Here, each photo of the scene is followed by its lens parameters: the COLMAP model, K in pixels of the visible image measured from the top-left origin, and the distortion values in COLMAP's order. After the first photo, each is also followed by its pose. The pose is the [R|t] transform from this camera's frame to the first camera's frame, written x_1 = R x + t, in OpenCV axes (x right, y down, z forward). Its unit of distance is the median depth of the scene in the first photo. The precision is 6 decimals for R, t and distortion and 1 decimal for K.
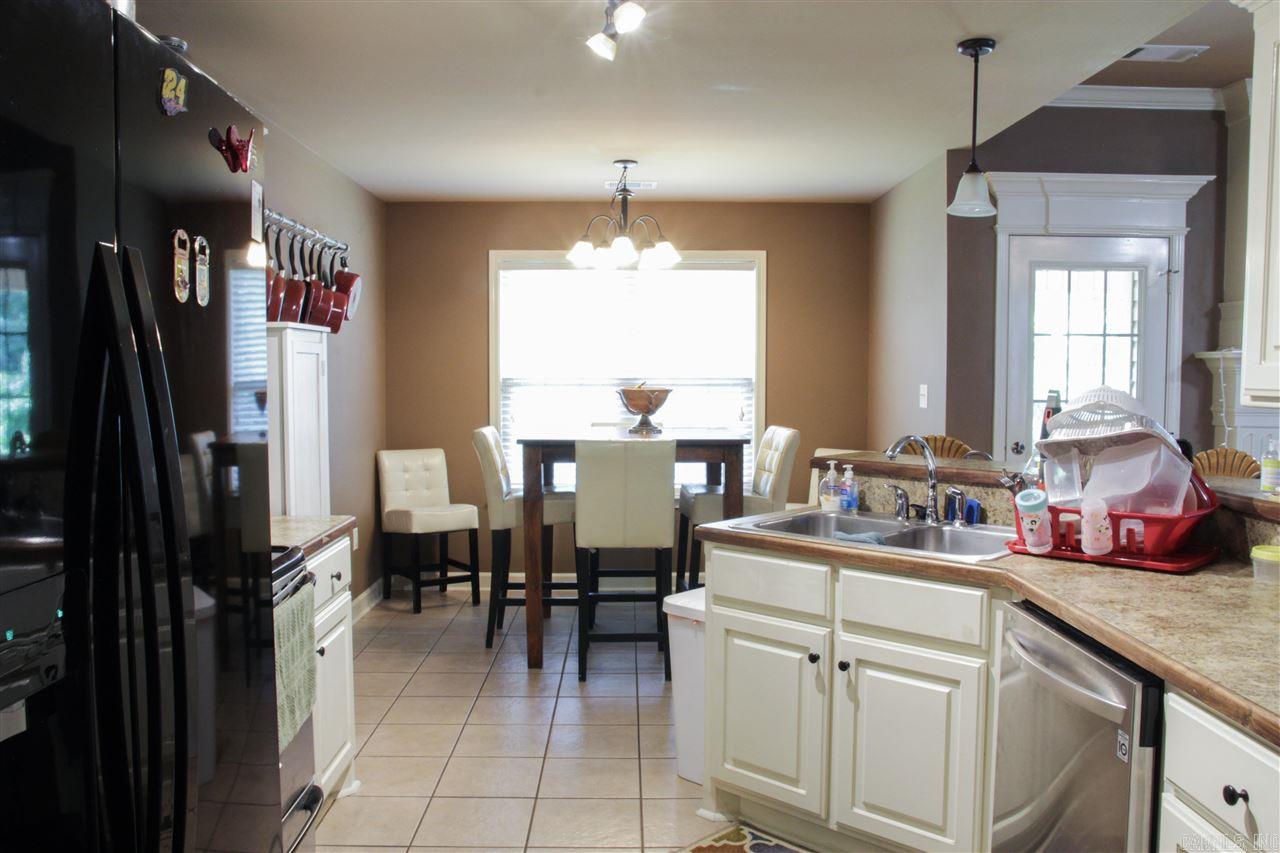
lens RADIAL K [[1005.8, 0, 643.3], [0, 1005.8, 426.9], [0, 0, 1]] dist [-0.010087, -0.001194]
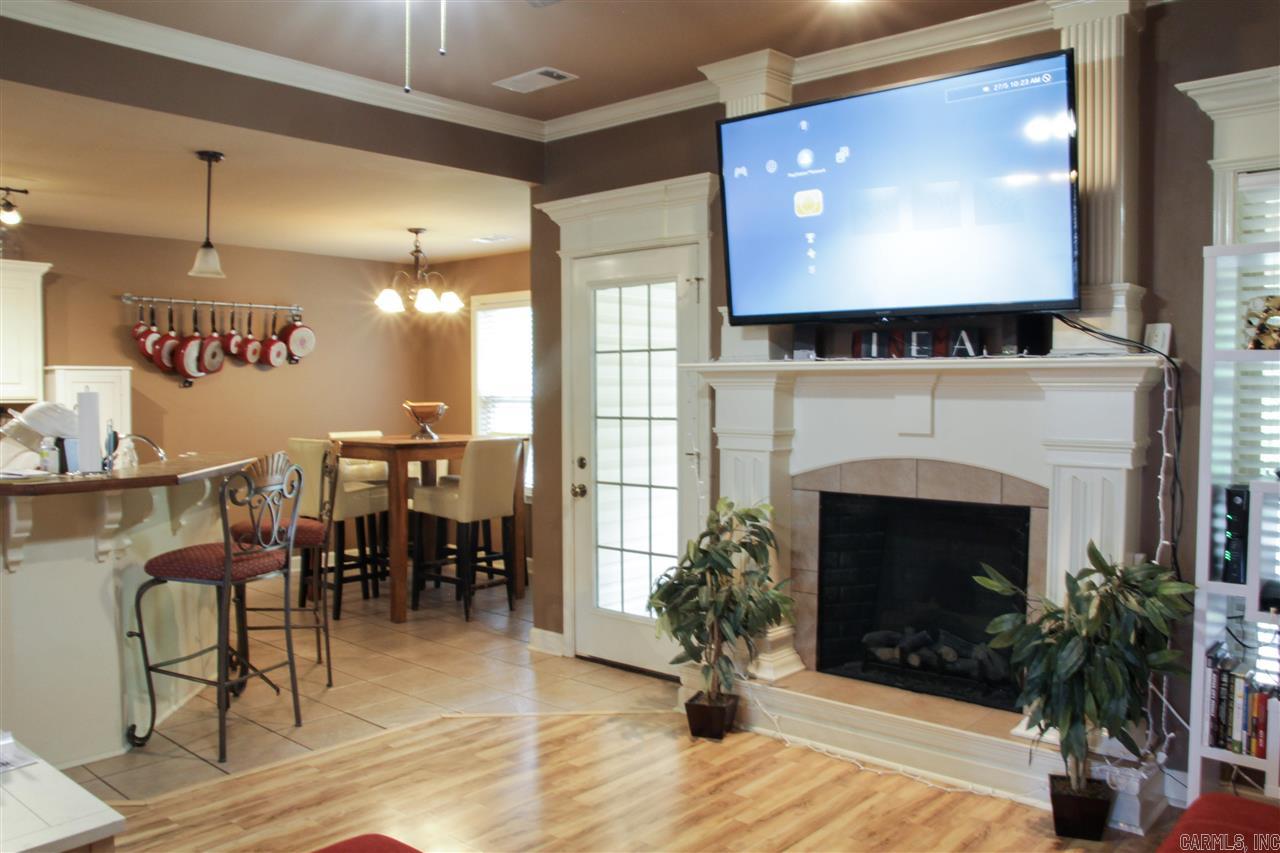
lens RADIAL K [[1005.8, 0, 640.2], [0, 1005.8, 424.9], [0, 0, 1]] dist [-0.010087, -0.001194]
pose [[0.717940, 0.015004, -0.695943, 1.149975], [-0.029356, 0.999531, -0.008734, -0.007599], [0.695485, 0.026700, 0.718044, 0.282742]]
